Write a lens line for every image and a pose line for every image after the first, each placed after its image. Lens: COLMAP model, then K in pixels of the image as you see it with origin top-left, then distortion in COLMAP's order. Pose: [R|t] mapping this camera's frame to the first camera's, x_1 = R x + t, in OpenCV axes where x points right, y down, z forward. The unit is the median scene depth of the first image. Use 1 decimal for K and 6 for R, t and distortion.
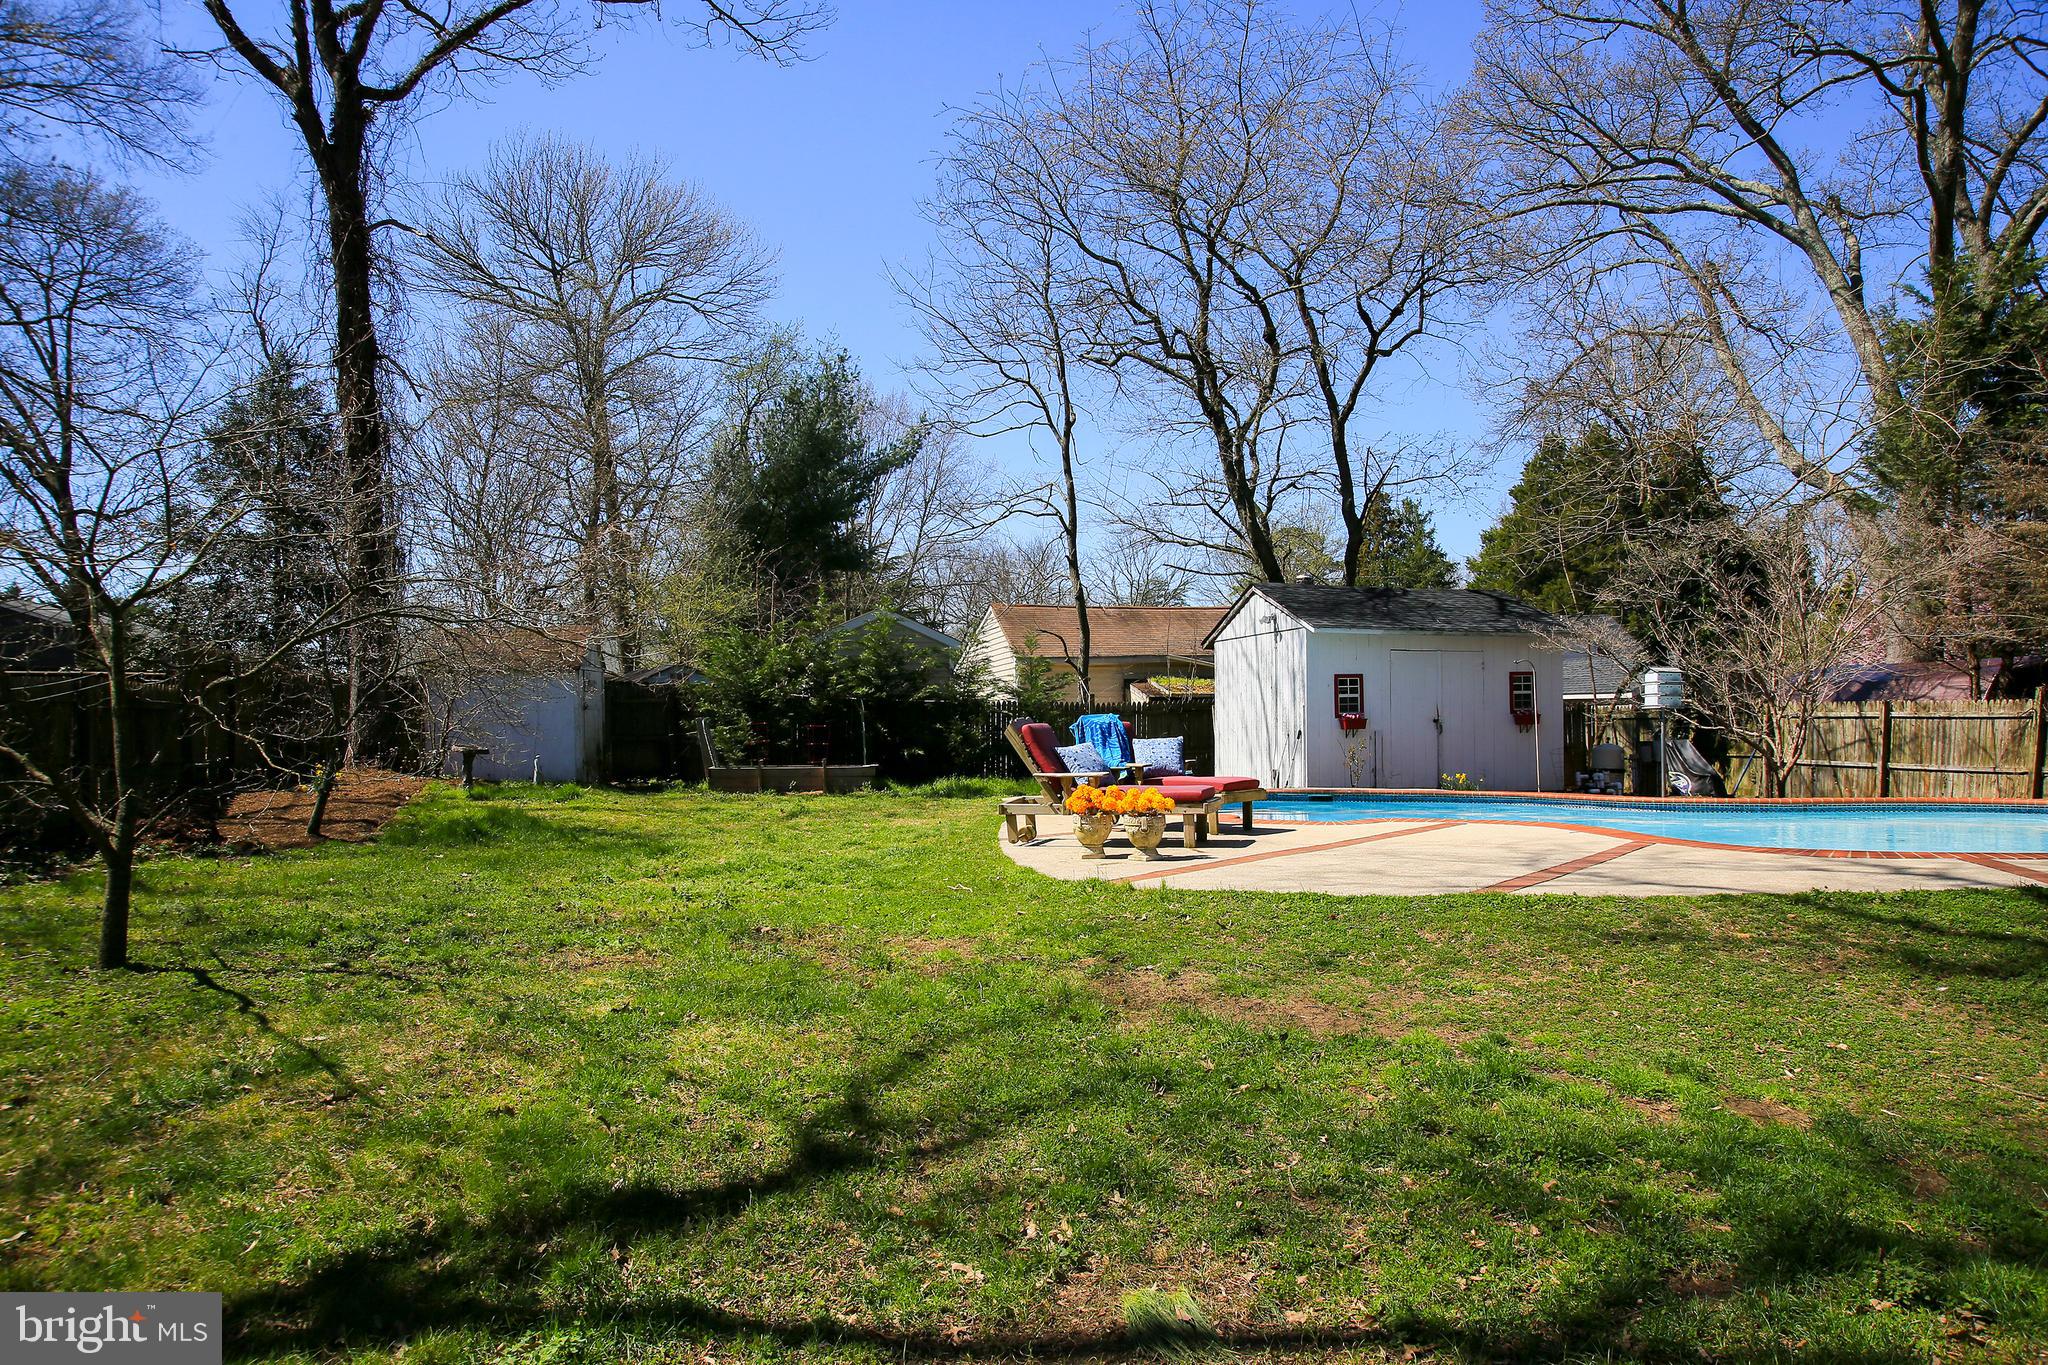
lens RADIAL K [[1525.7, 0, 1024.0], [0, 1525.7, 682.5], [0, 0, 1]] dist [-0.140473, 0.128340]
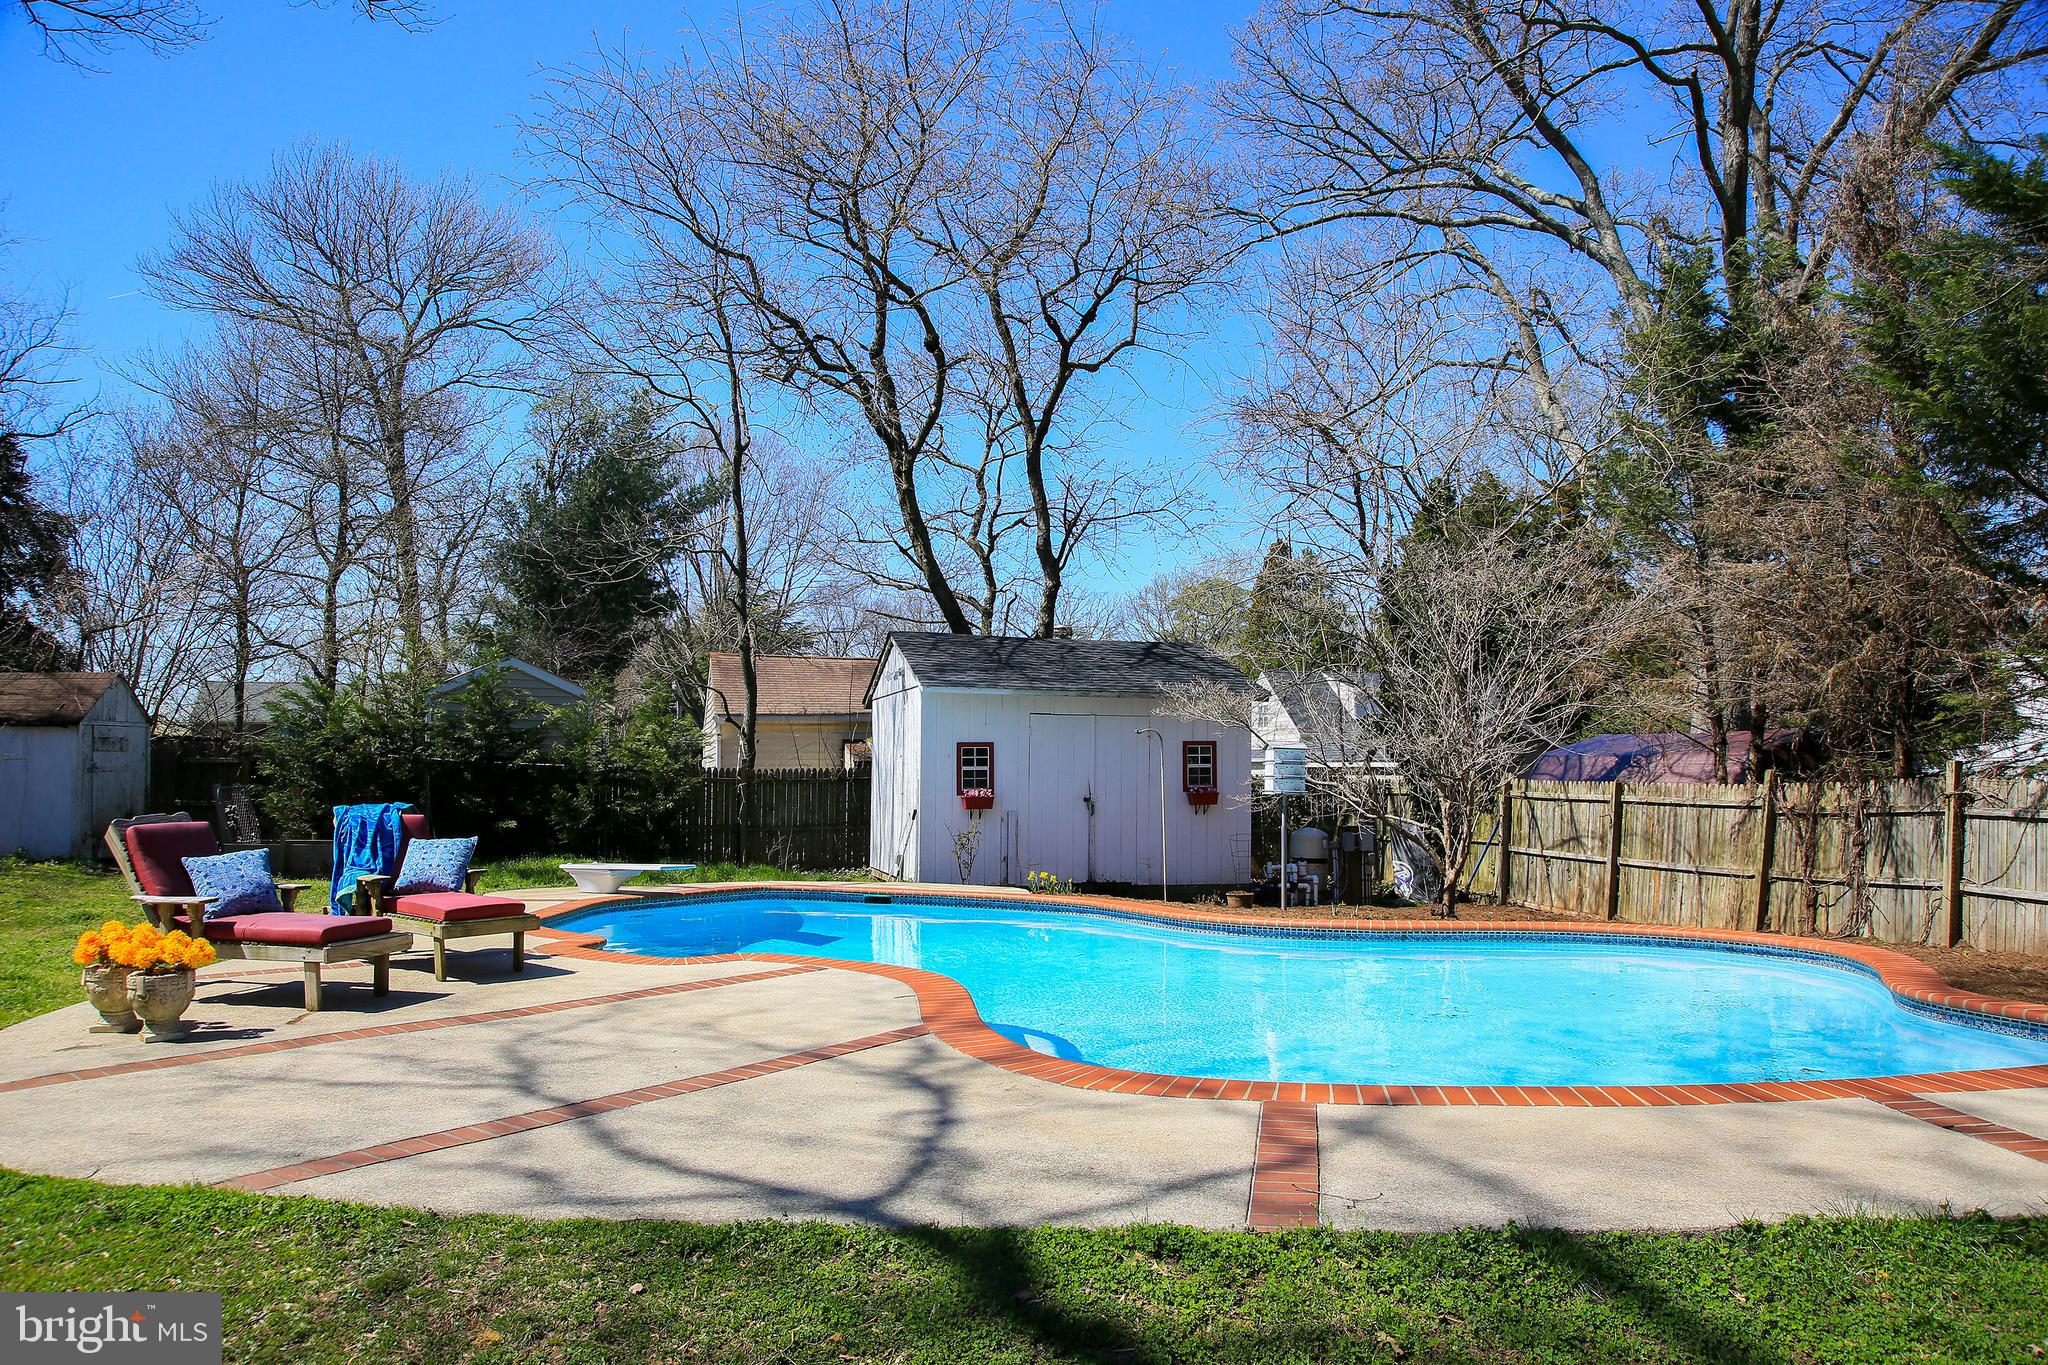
lens RADIAL K [[1525.7, 0, 1024.0], [0, 1525.7, 682.5], [0, 0, 1]] dist [-0.140473, 0.128340]
pose [[0.999416, 0.011745, 0.032092, 0.182840], [-0.010703, 0.999415, -0.032475, -0.009791], [-0.032455, 0.032113, 0.998957, 0.141737]]
